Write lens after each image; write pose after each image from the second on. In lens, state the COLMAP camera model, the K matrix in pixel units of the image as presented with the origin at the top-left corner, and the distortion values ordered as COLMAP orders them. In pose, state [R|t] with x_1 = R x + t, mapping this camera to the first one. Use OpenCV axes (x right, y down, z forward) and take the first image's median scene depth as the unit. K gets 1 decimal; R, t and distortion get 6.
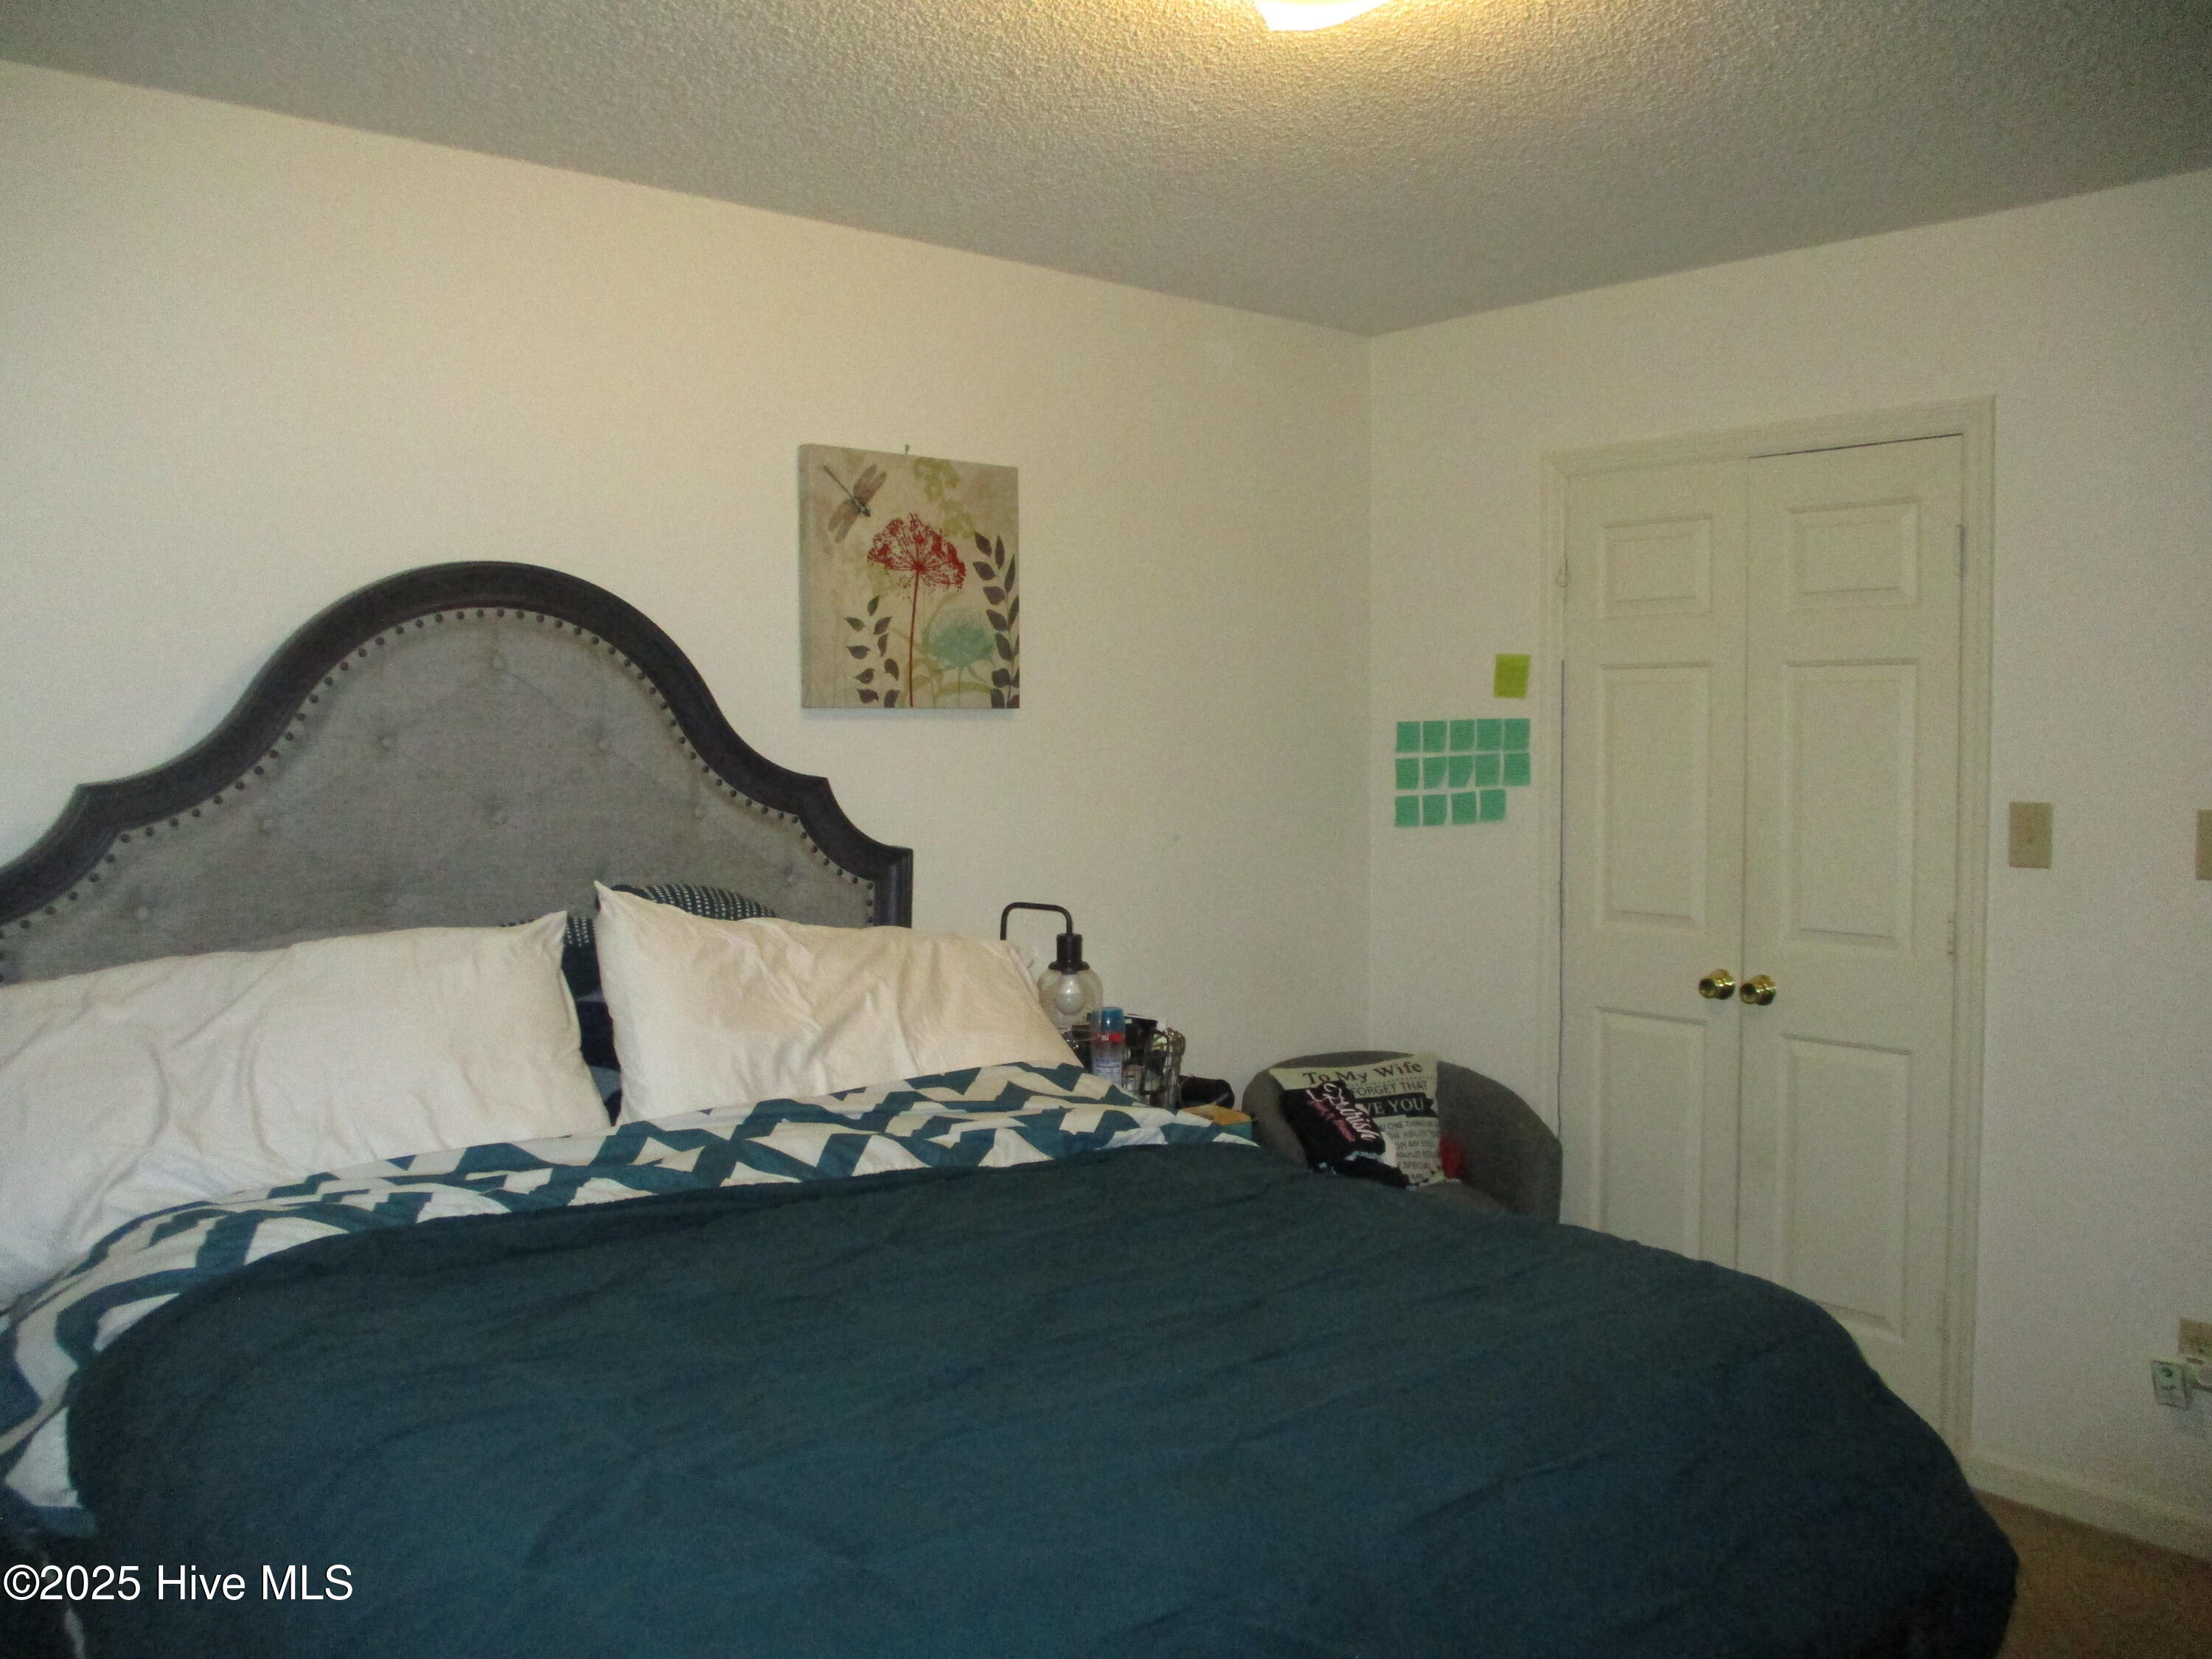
lens RADIAL K [[1818.1, 0, 1114.5], [0, 1818.1, 815.5], [0, 0, 1]] dist [-0.010611, 0.007070]
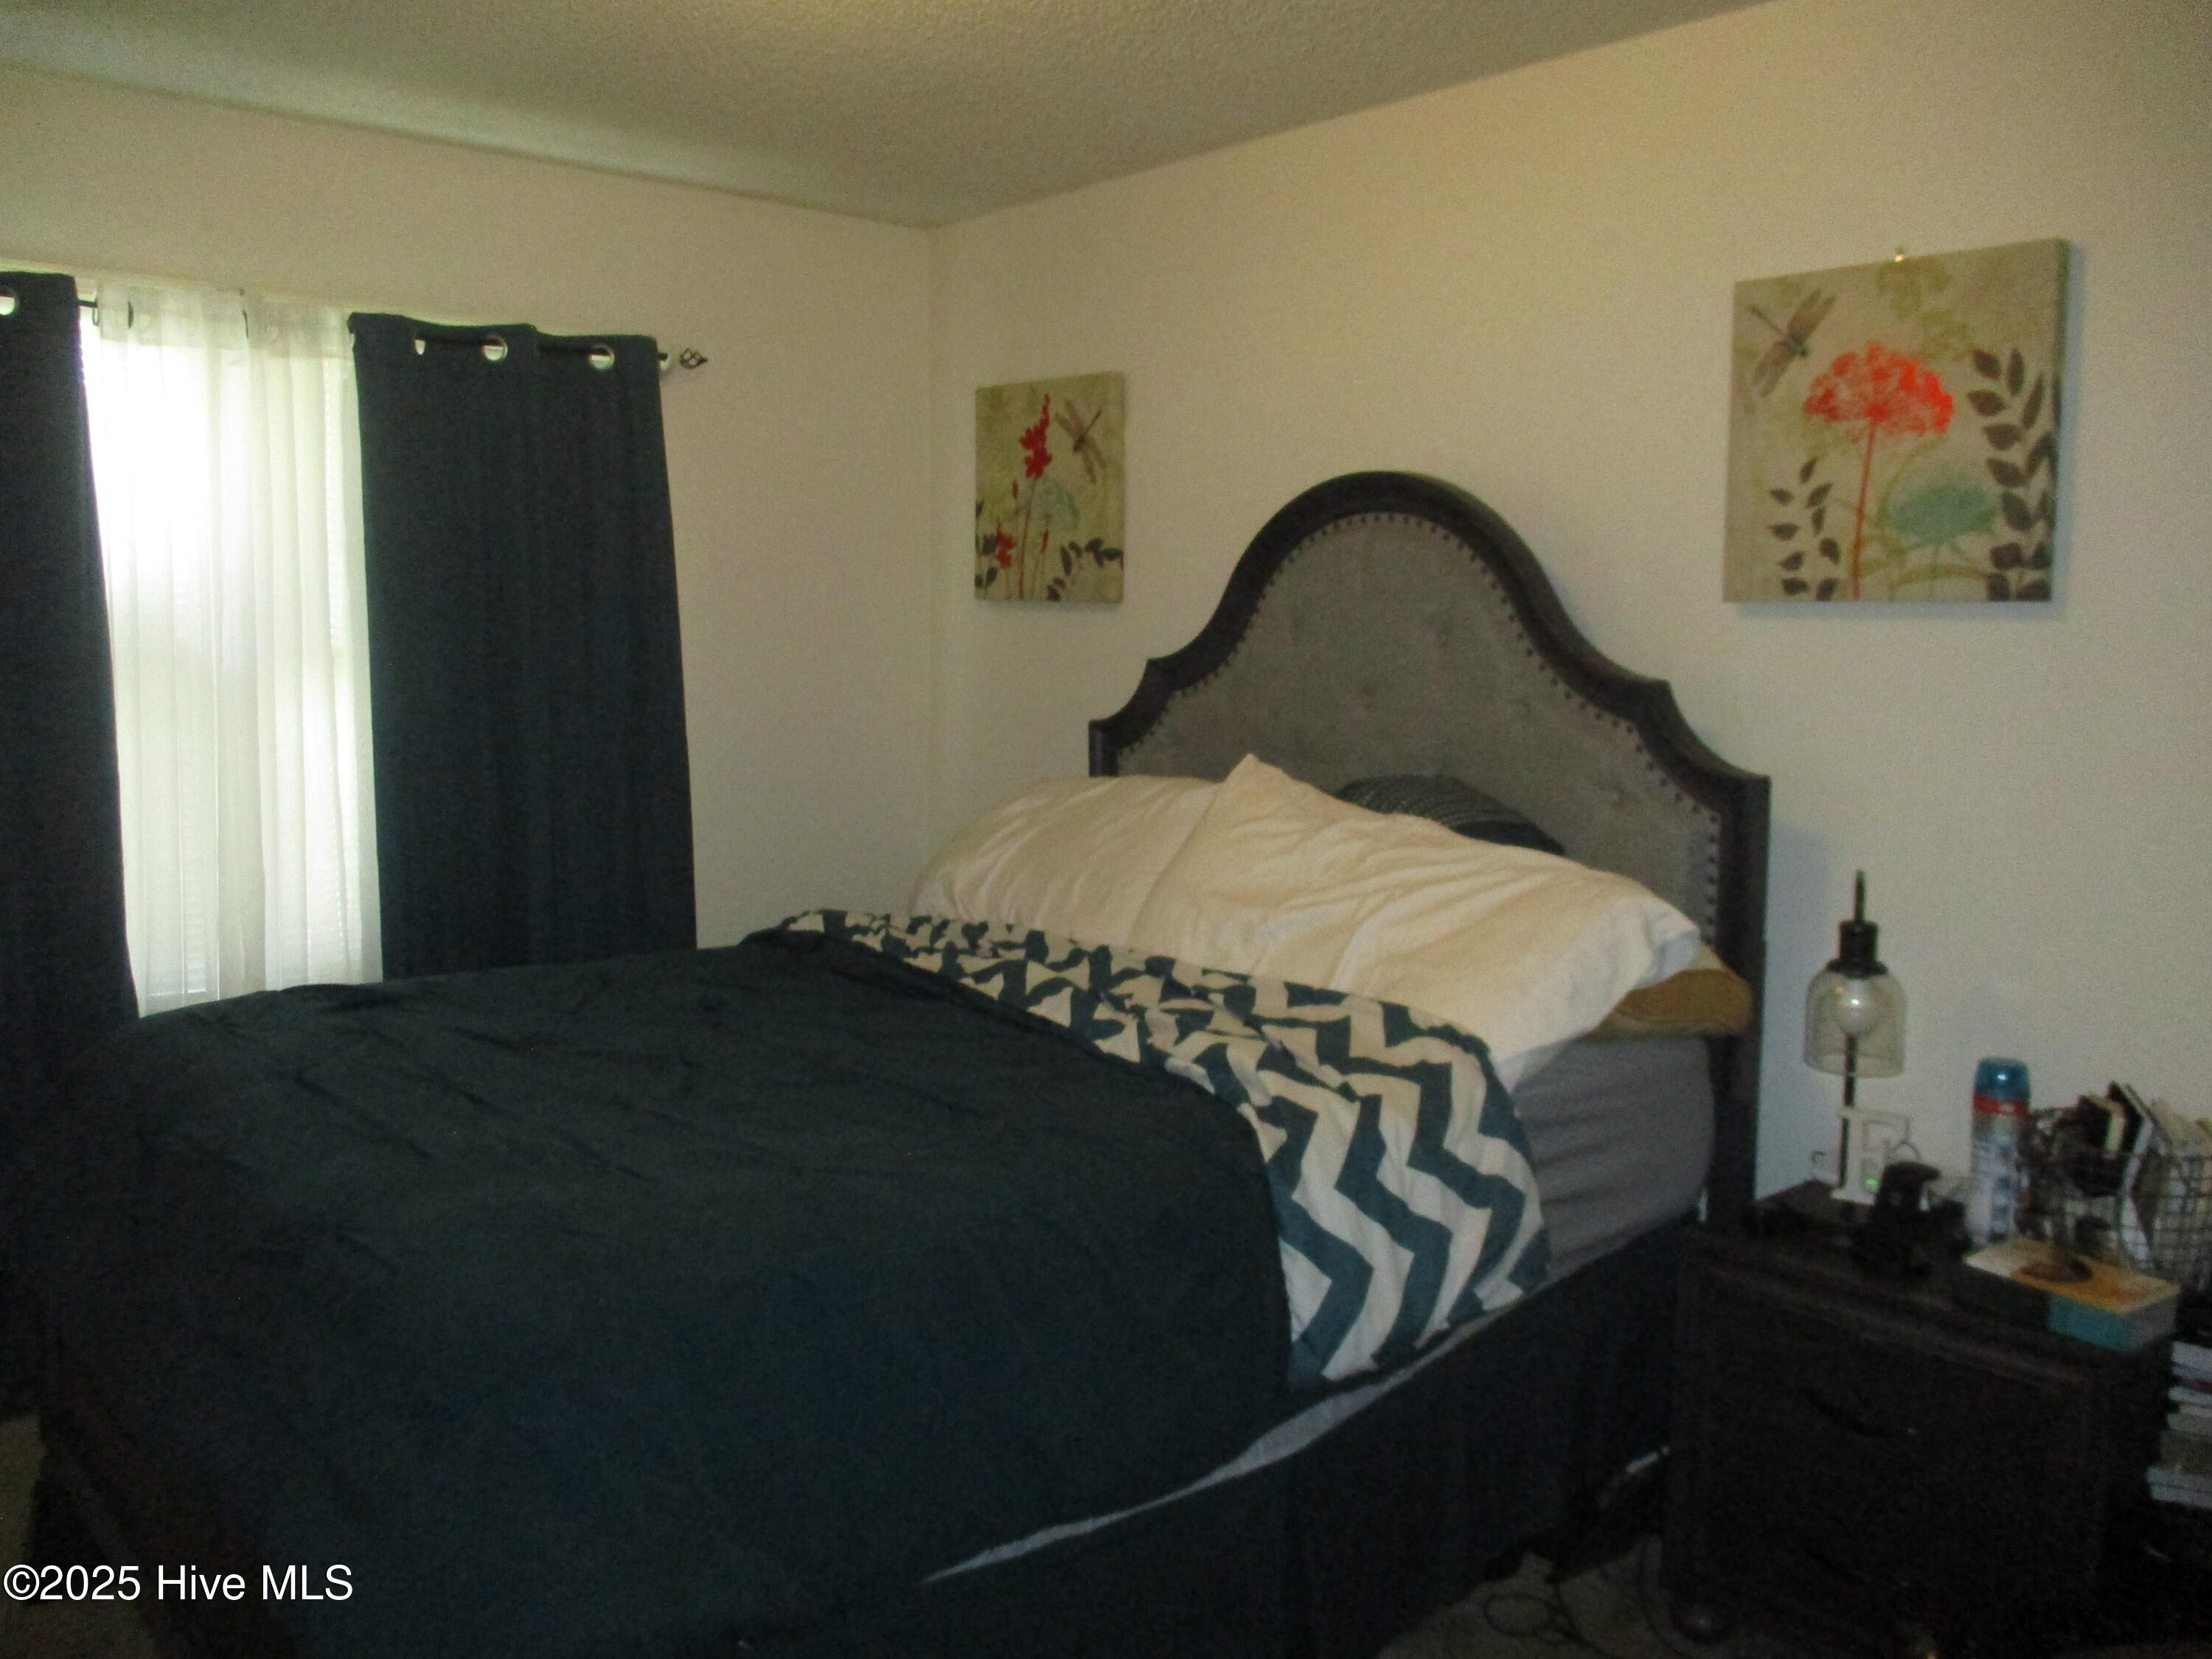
lens RADIAL K [[1818.1, 0, 1114.7], [0, 1818.1, 839.3], [0, 0, 1]] dist [-0.010611, 0.007070]
pose [[0.045645, 0.114281, -0.992399, 0.646414], [-0.066243, 0.991594, 0.111142, -0.024388], [0.996759, 0.060667, 0.052832, 0.661808]]
